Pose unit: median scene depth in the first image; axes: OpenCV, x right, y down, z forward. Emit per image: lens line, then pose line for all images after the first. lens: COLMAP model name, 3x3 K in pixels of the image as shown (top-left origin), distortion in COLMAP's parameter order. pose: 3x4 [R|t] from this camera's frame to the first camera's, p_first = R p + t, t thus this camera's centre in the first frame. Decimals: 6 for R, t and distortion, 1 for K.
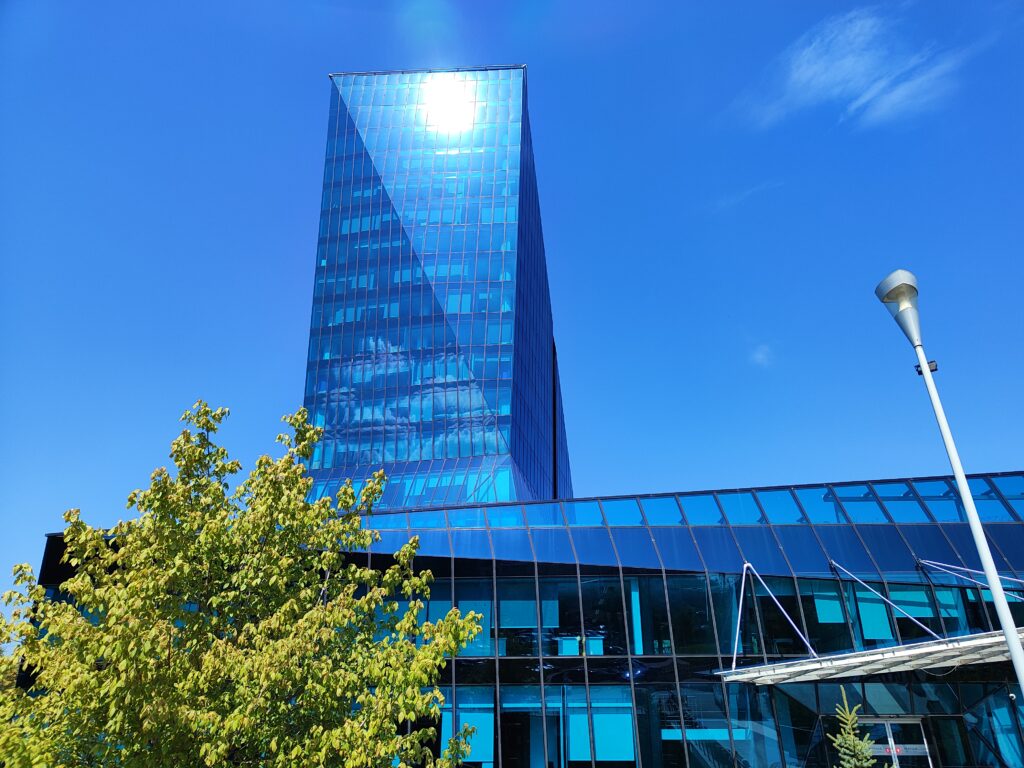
lens RADIAL K [[680.9, 0, 521.5], [0, 680.9, 376.6], [0, 0, 1]] dist [0.010755, -0.012245]
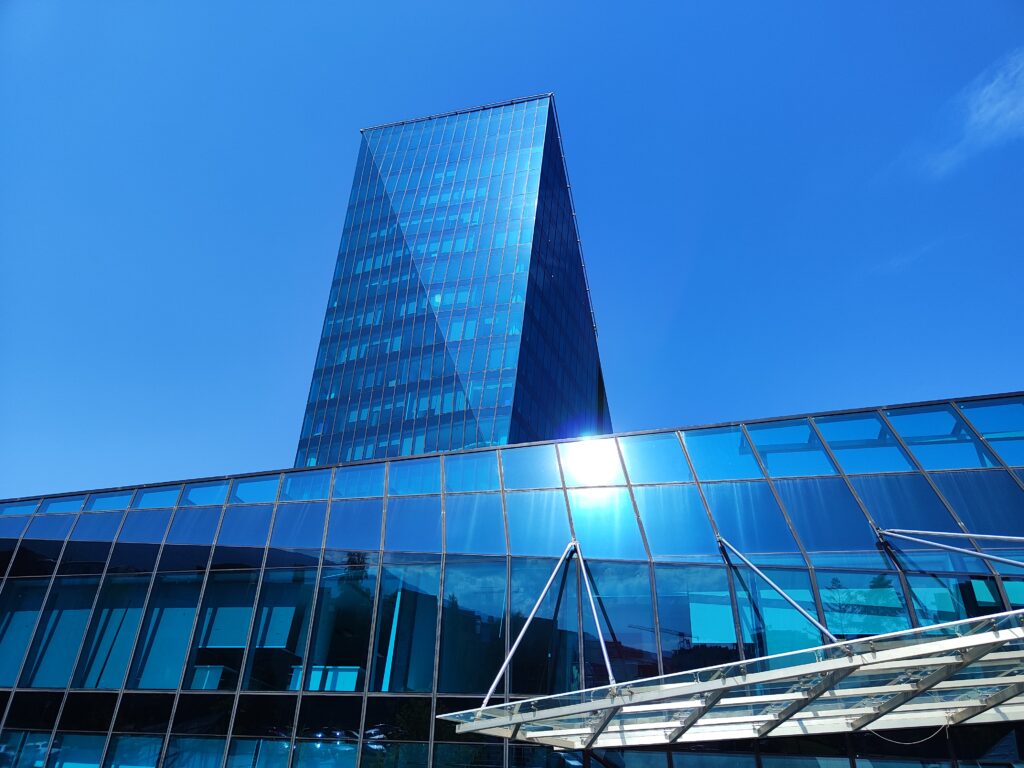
lens RADIAL K [[680.9, 0, 515.1], [0, 680.9, 383.4], [0, 0, 1]] dist [0.010755, -0.012245]
pose [[0.981505, -0.055747, -0.183141, 0.223531], [0.034362, 0.992427, -0.117933, 0.114764], [0.188328, 0.109459, 0.975987, 0.218142]]
